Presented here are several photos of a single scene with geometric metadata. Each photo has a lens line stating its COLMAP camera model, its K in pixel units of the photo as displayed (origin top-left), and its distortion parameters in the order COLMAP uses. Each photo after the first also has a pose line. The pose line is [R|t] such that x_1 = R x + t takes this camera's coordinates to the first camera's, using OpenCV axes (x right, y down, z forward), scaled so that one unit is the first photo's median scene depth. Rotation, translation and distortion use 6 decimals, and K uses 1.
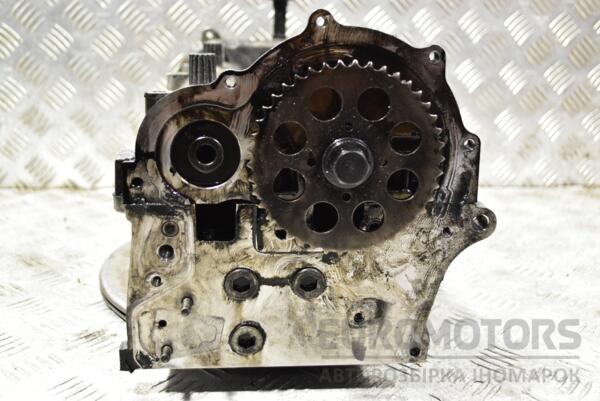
lens RADIAL K [[705.9, 0, 314.7], [0, 705.9, 217.3], [0, 0, 1]] dist [-0.034530, 0.000000]
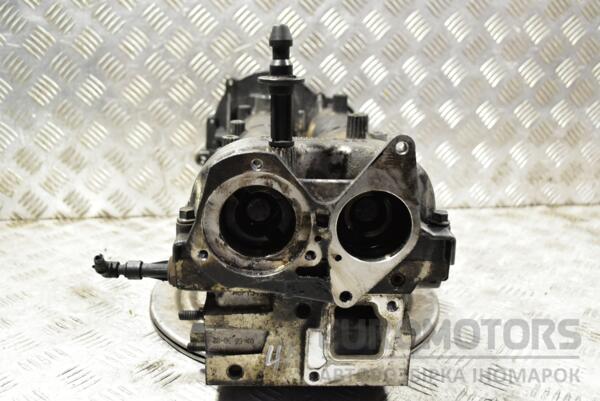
lens RADIAL K [[634.7, 0, 301.5], [0, 634.7, 200.7], [0, 0, 1]] dist [-0.030158, 0.000000]
pose [[0.998807, -0.017899, 0.045436, -0.078129], [0.017503, 0.999805, 0.009099, -0.074309], [-0.045590, -0.008293, 0.998926, -0.032303]]
